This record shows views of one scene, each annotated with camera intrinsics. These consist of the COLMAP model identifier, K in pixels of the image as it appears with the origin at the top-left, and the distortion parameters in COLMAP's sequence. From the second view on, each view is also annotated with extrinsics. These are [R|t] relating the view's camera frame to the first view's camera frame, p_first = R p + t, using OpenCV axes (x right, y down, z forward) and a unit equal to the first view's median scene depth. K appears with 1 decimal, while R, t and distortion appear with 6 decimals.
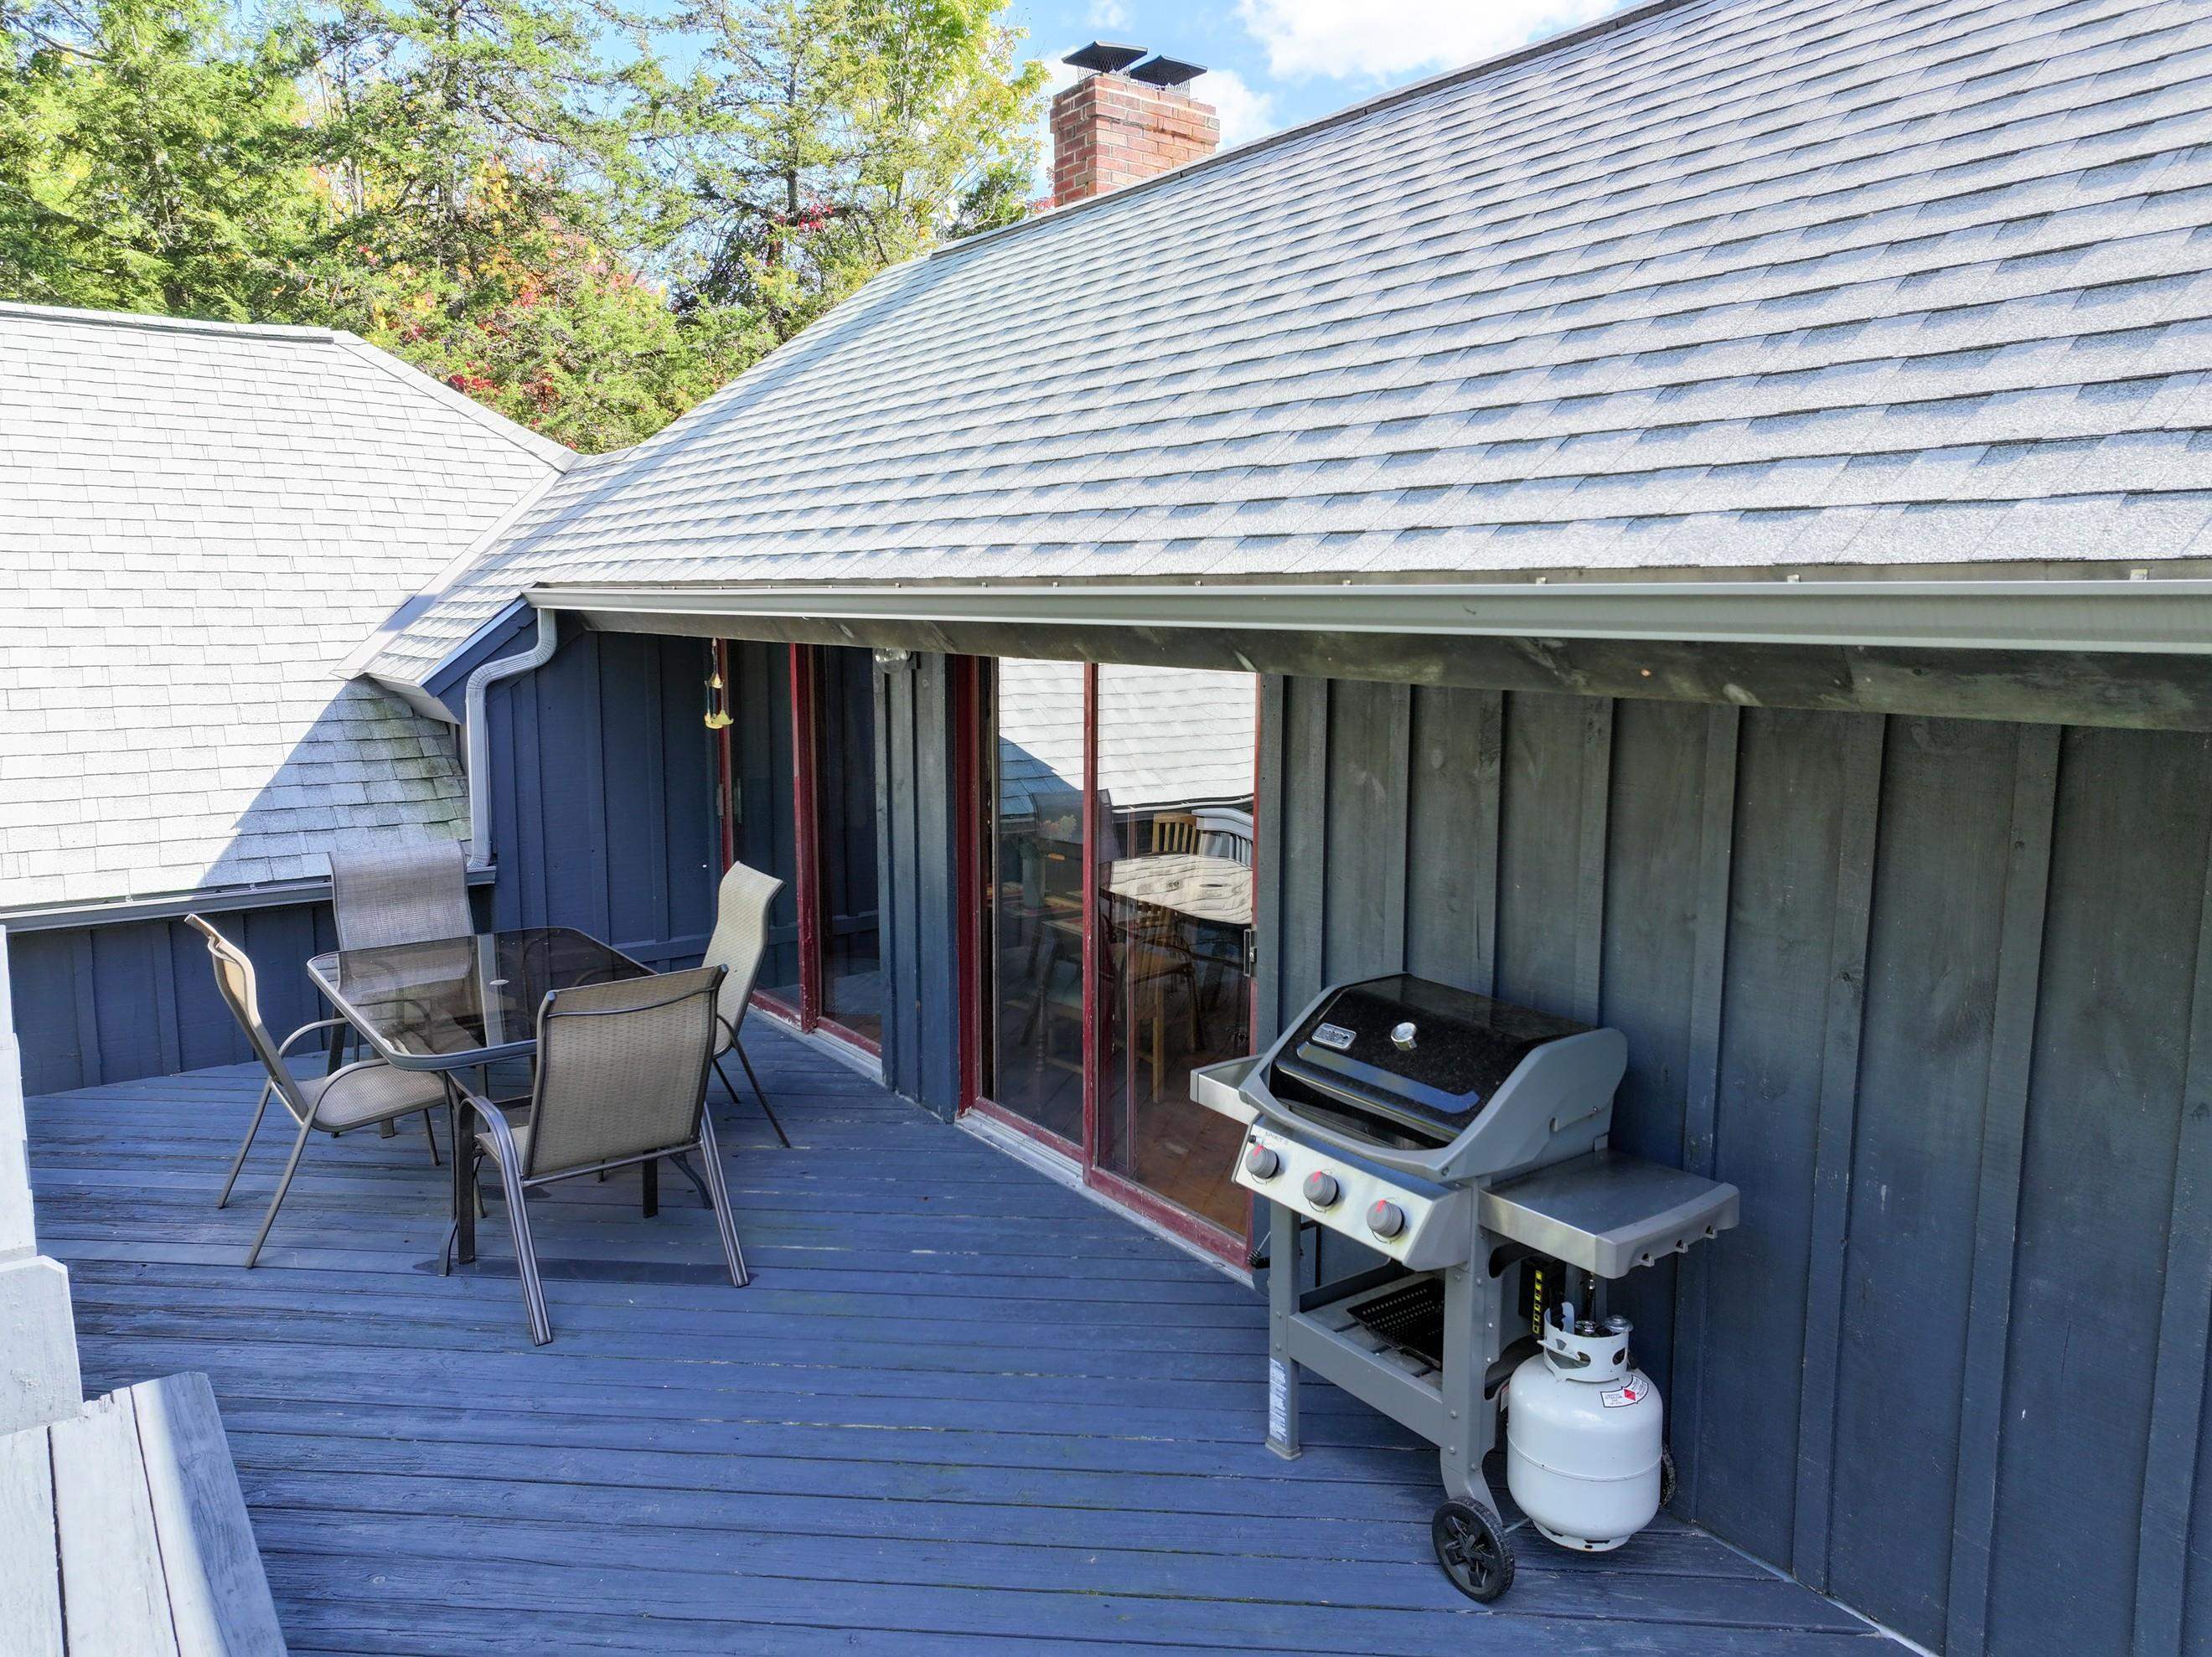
lens RADIAL K [[1545.0, 0, 1106.0], [0, 1545.0, 828.5], [0, 0, 1]] dist [0.023648, 0.000452]
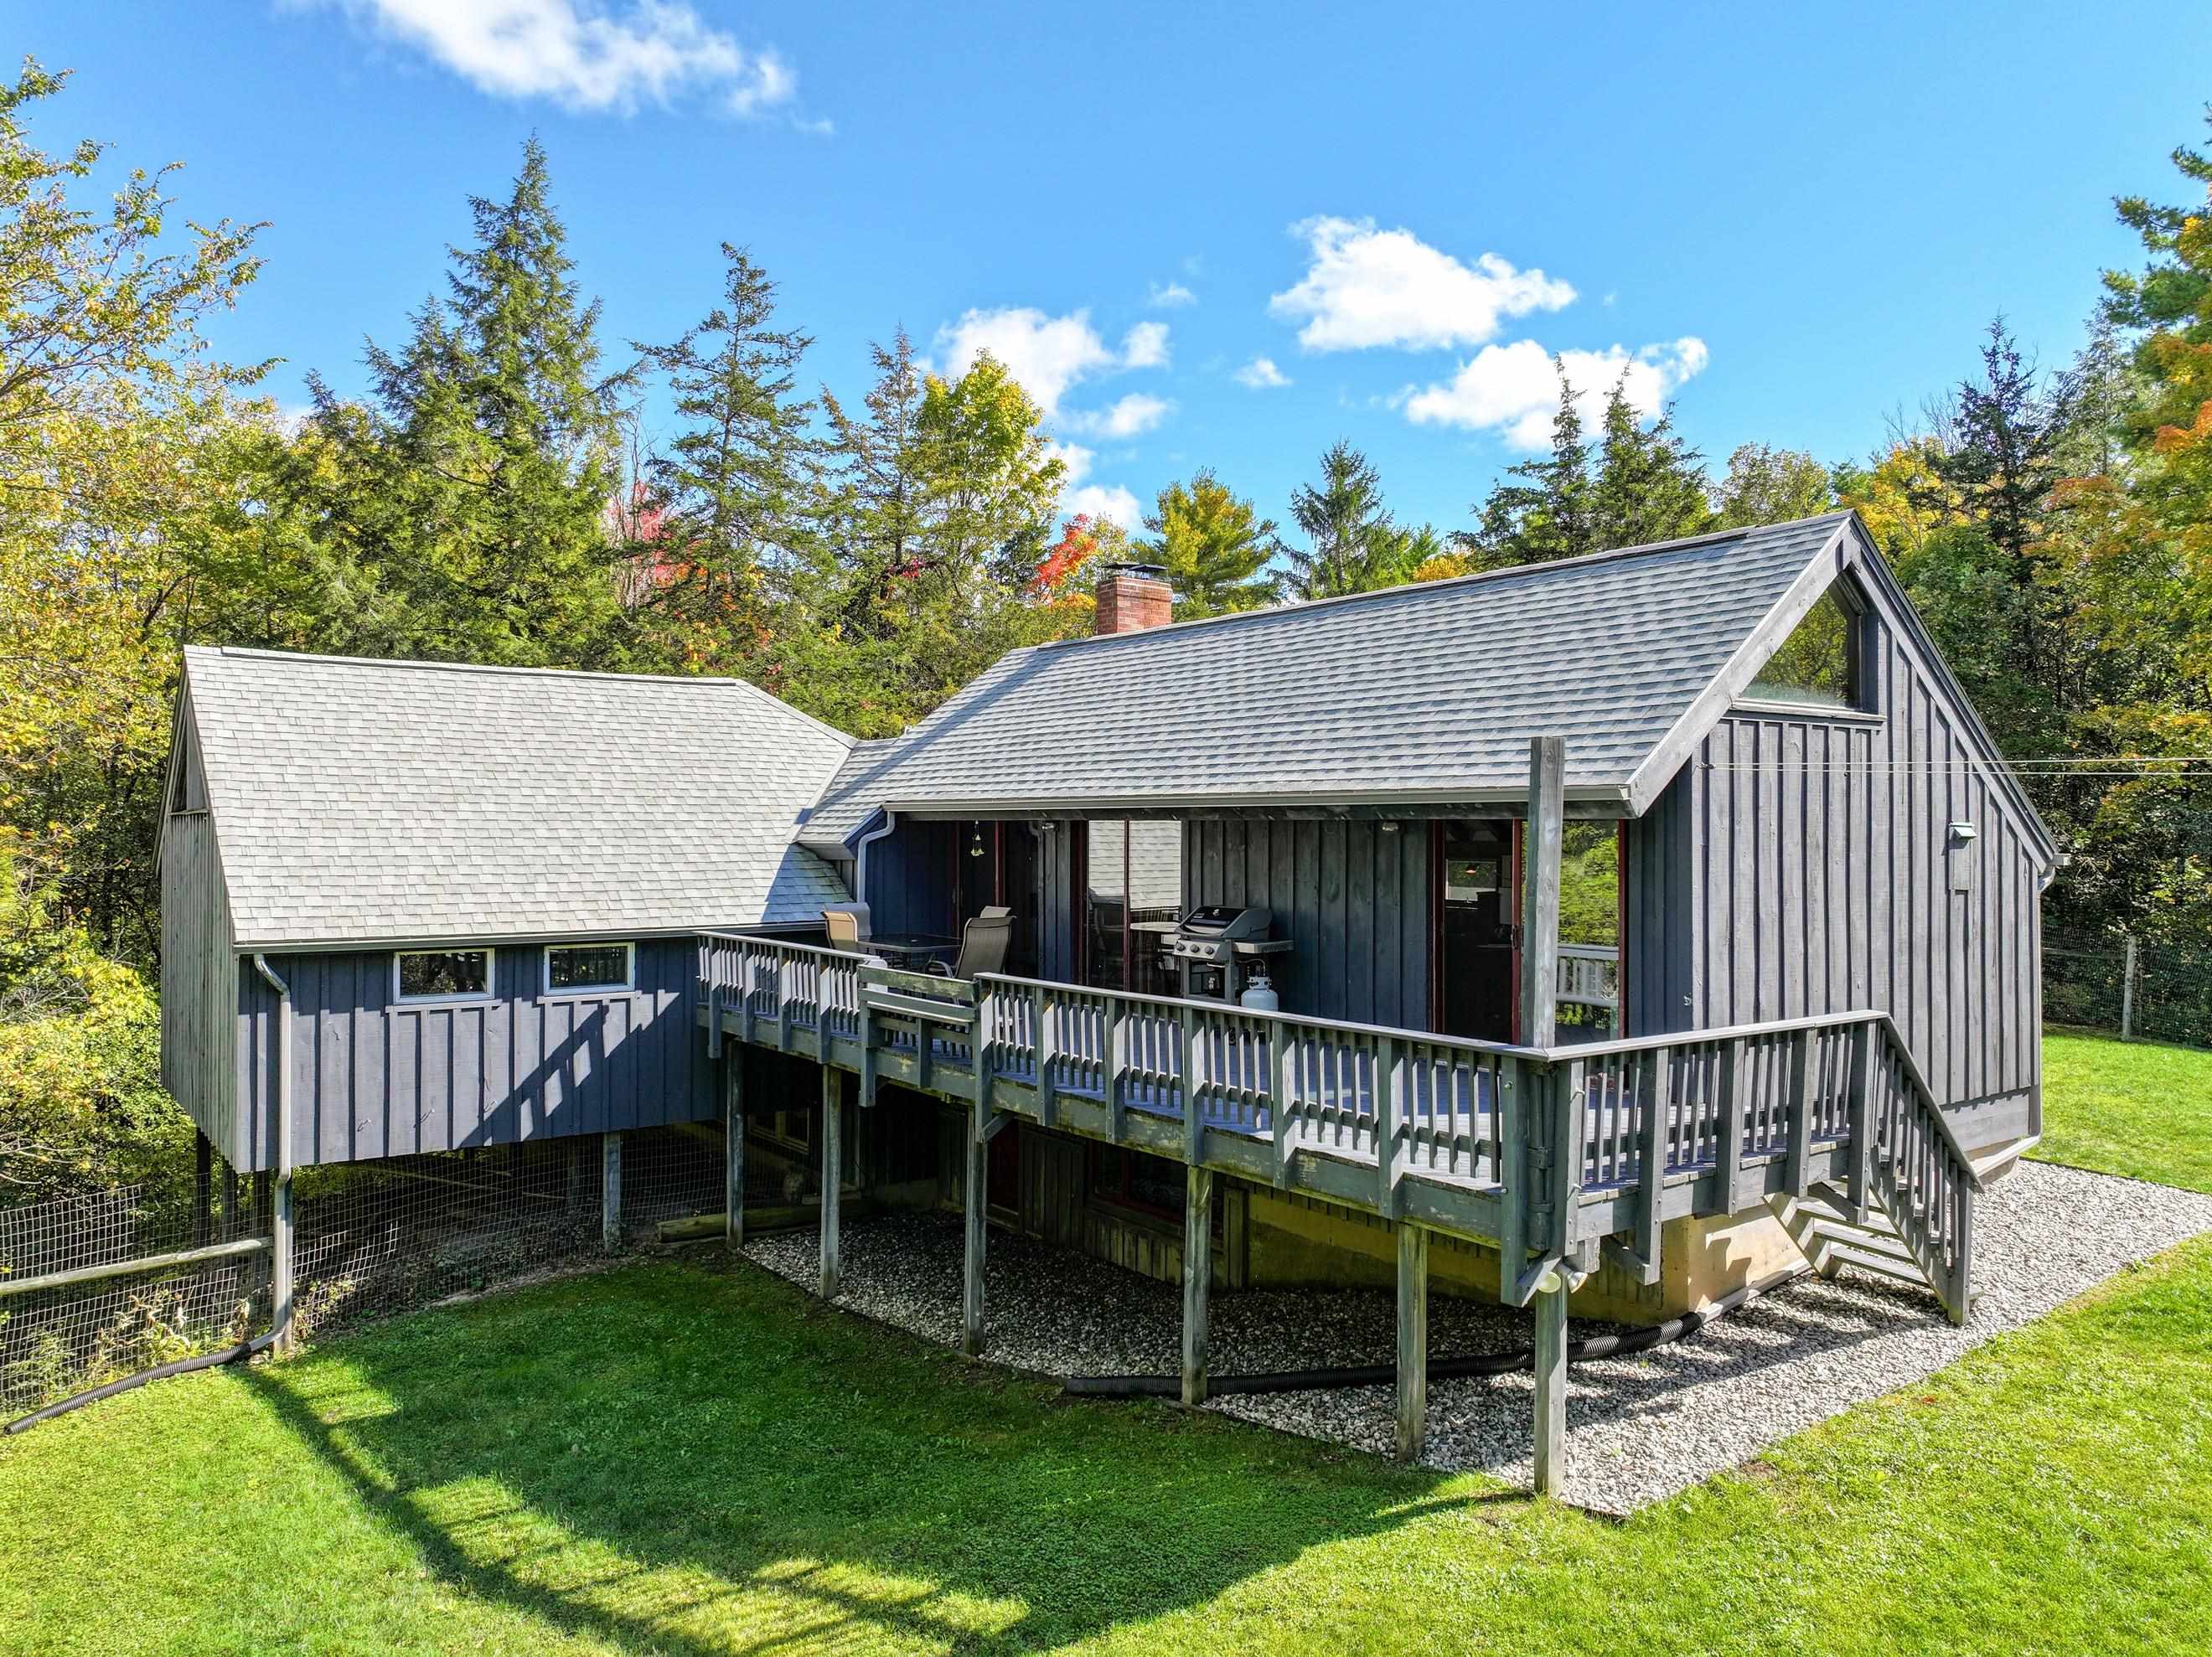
lens RADIAL K [[1545.0, 0, 1106.0], [0, 1545.0, 828.5], [0, 0, 1]] dist [0.023648, 0.000452]
pose [[0.999916, 0.001375, 0.012858, -0.062414], [0.000573, 0.988639, -0.150307, 0.240895], [-0.012918, 0.150302, 0.988556, -1.349322]]
